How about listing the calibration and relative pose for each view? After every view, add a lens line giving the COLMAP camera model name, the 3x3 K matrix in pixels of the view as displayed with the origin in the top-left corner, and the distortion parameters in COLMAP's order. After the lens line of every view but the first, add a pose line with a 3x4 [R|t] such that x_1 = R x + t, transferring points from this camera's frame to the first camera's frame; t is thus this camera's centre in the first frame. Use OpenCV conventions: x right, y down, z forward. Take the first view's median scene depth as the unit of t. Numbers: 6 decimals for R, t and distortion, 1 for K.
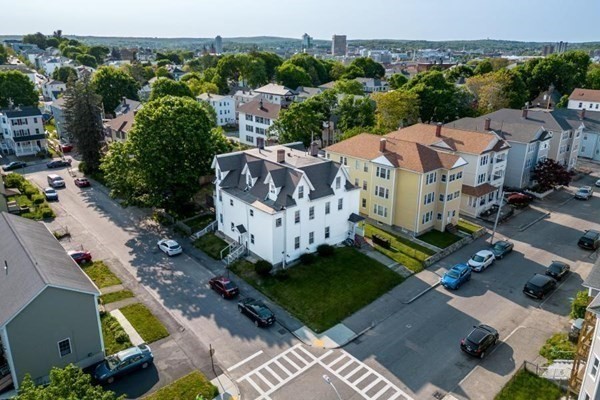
lens RADIAL K [[425.5, 0, 302.1], [0, 425.5, 177.0], [0, 0, 1]] dist [0.050019, -0.024911]
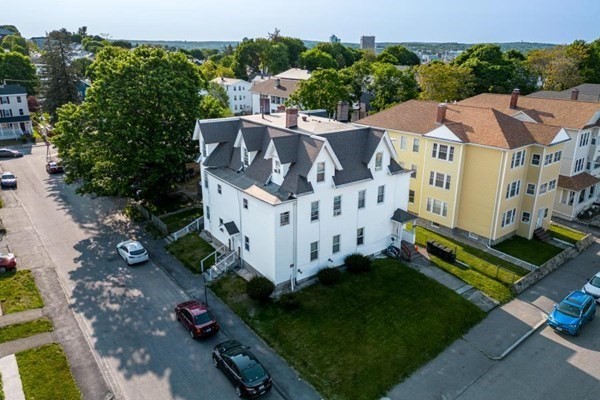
lens RADIAL K [[425.5, 0, 305.2], [0, 425.5, 185.7], [0, 0, 1]] dist [0.050019, -0.024911]
pose [[0.998516, 0.016461, -0.051917, 0.006182], [-0.015852, 0.999801, 0.012131, 0.044645], [0.052106, -0.011290, 0.998578, 0.333667]]
